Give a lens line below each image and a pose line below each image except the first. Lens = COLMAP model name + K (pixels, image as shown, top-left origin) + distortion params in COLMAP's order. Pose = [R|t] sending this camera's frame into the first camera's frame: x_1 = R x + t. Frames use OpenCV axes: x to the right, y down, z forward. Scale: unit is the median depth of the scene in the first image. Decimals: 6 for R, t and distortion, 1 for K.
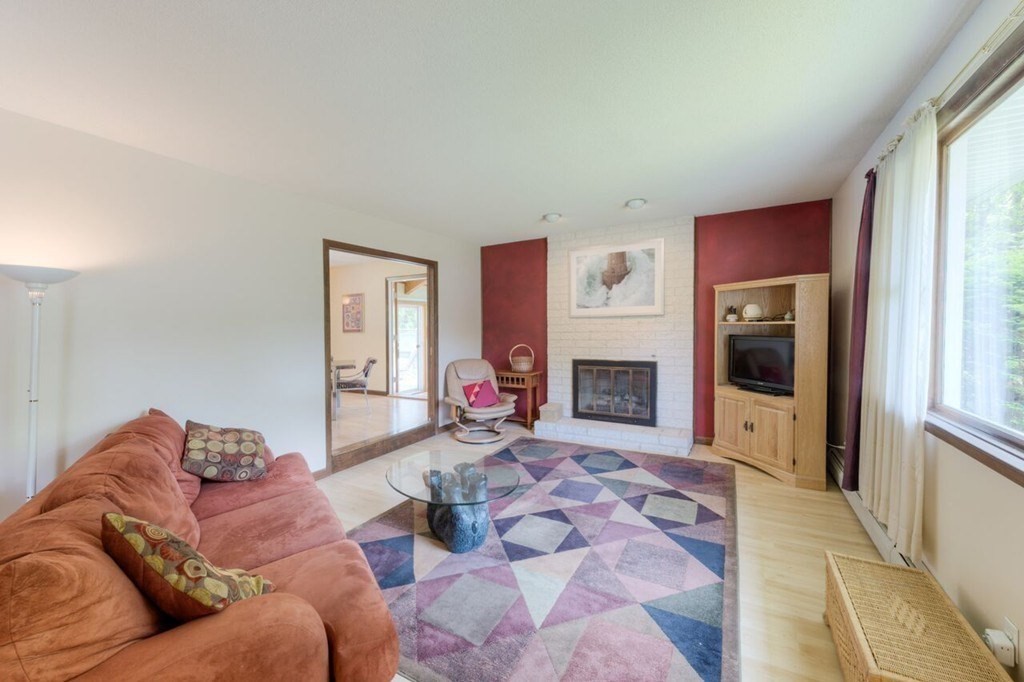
lens RADIAL K [[400.0, 0, 512.0], [0, 400.0, 341.0], [0, 0, 1]] dist [0.009132, 0.000026]
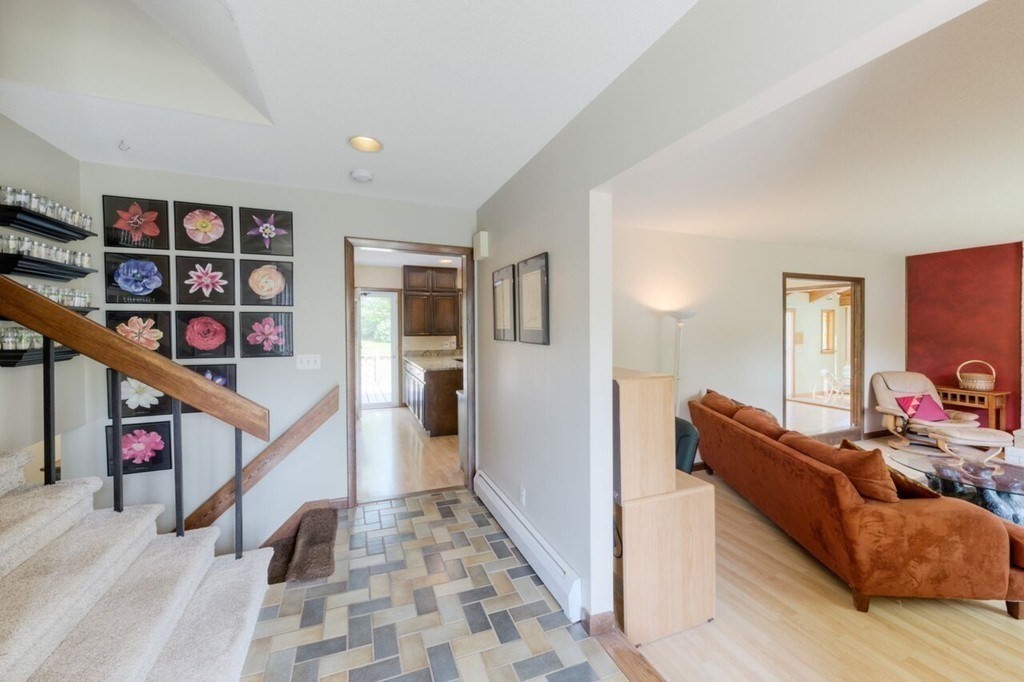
lens RADIAL K [[400.0, 0, 512.0], [0, 400.0, 341.0], [0, 0, 1]] dist [0.009132, 0.000026]
pose [[0.790258, 0.031237, -0.611978, -0.271225], [-0.030656, 0.999465, 0.011429, -0.014834], [0.612007, 0.009729, 0.790792, -0.425075]]
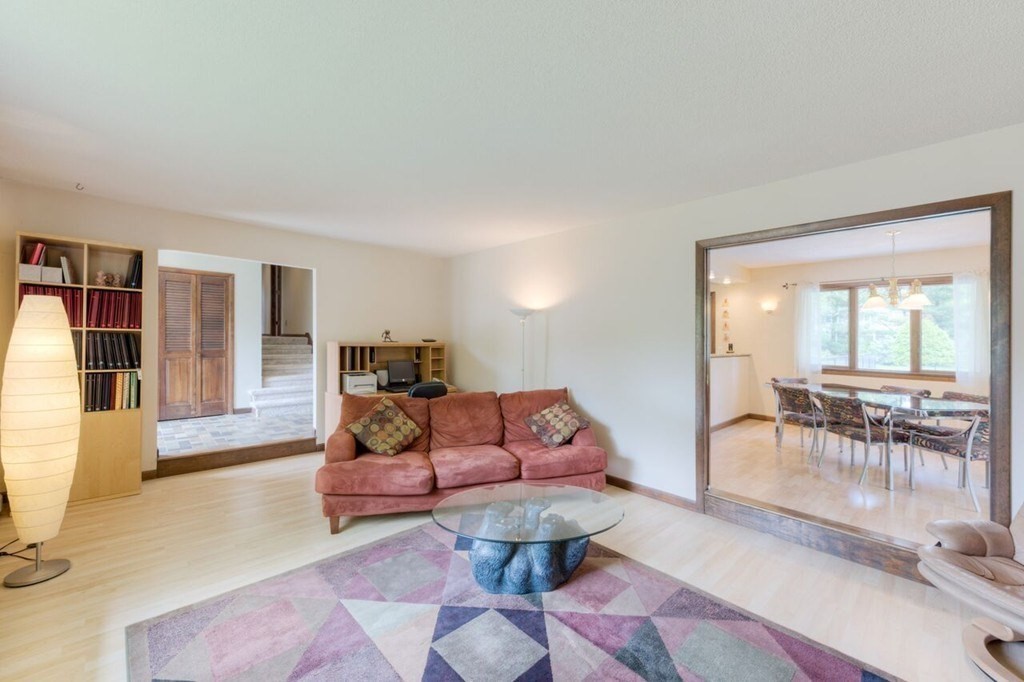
lens RADIAL K [[410.2, 0, 512.0], [0, 410.2, 341.0], [0, 0, 1]] dist [0.000066, -0.000008]
pose [[-0.308071, 0.015112, -0.951243, 0.388826], [-0.044779, 0.998535, 0.030365, -0.031119], [0.950309, 0.051951, -0.306943, 0.681739]]
